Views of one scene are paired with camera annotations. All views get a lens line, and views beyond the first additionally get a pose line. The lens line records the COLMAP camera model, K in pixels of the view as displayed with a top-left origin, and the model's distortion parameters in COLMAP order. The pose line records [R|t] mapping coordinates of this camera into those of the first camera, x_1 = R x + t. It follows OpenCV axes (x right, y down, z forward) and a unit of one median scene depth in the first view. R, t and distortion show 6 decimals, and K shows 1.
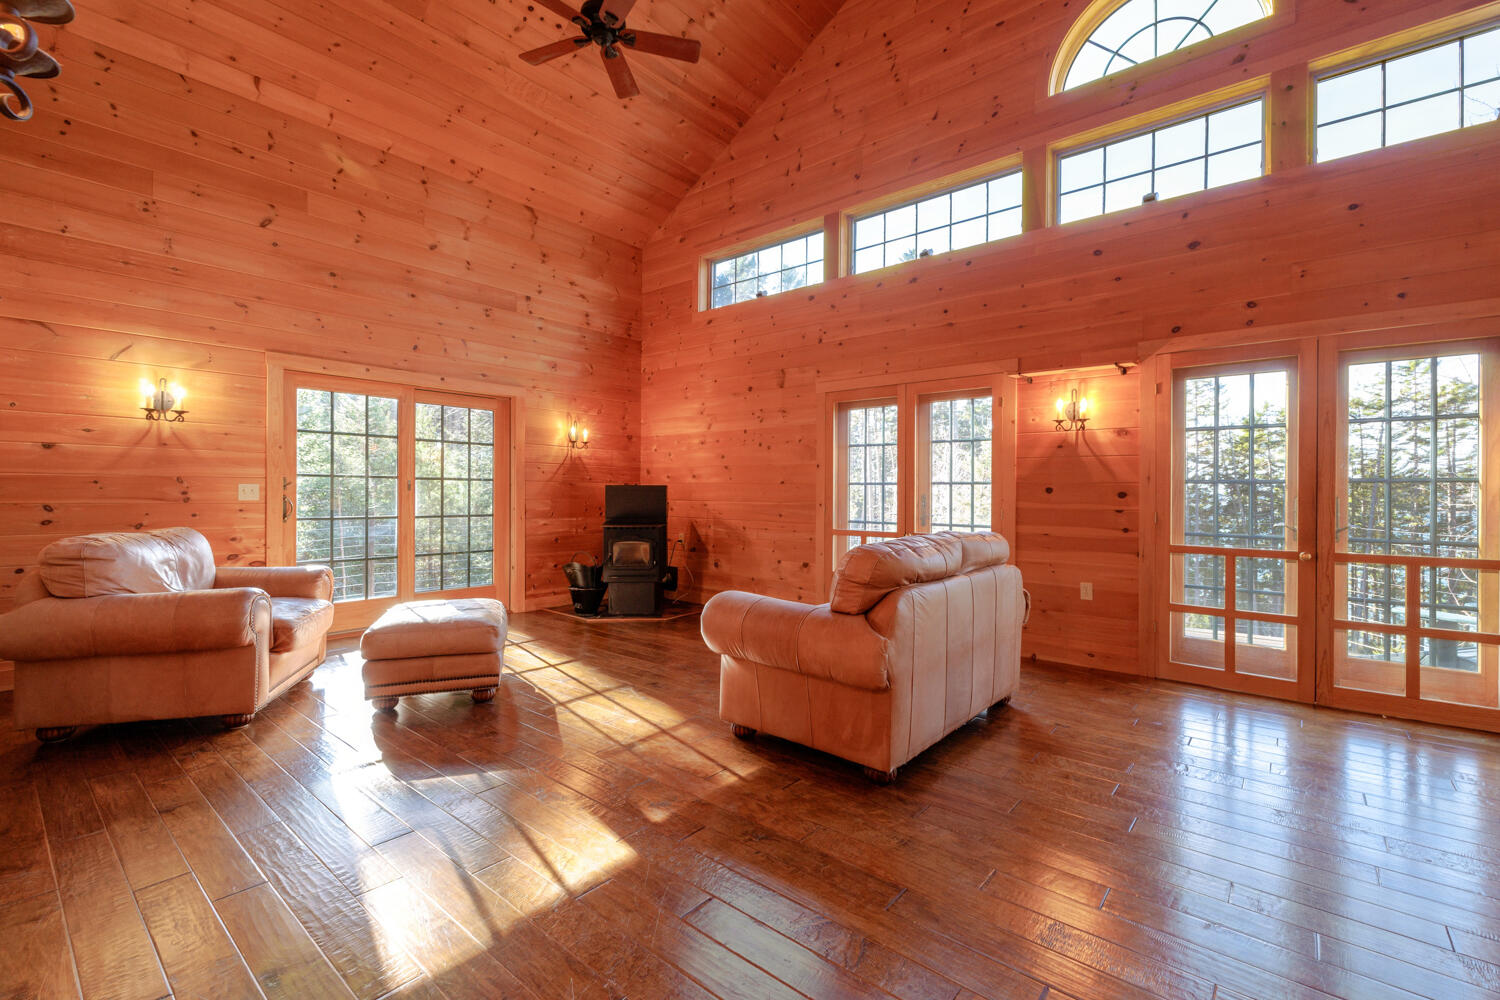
lens RADIAL K [[647.4, 0, 750.0], [0, 647.4, 490.6], [0, 0, 1]] dist [0.008998, -0.000272]
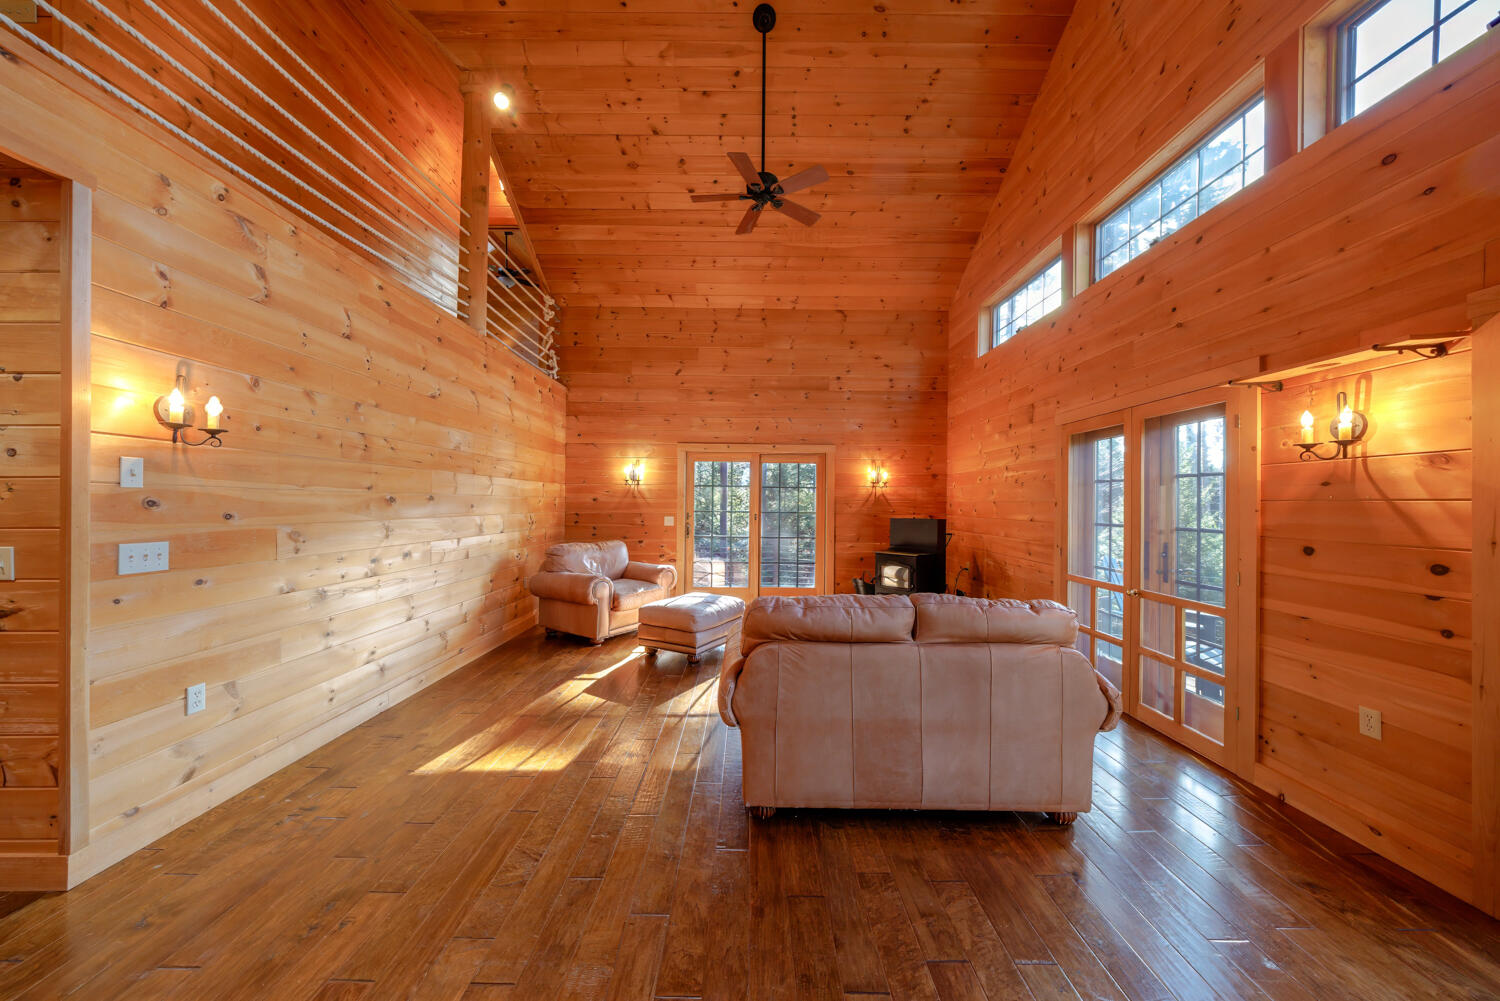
lens RADIAL K [[516.9, 0, 758.5], [0, 516.9, 504.7], [0, 0, 1]] dist [-0.001051, -0.000236]
pose [[0.650298, 0.001931, -0.759677, 0.487190], [-0.003899, 0.999992, -0.000796, -0.043279], [0.759669, 0.003480, 0.650300, 0.237801]]
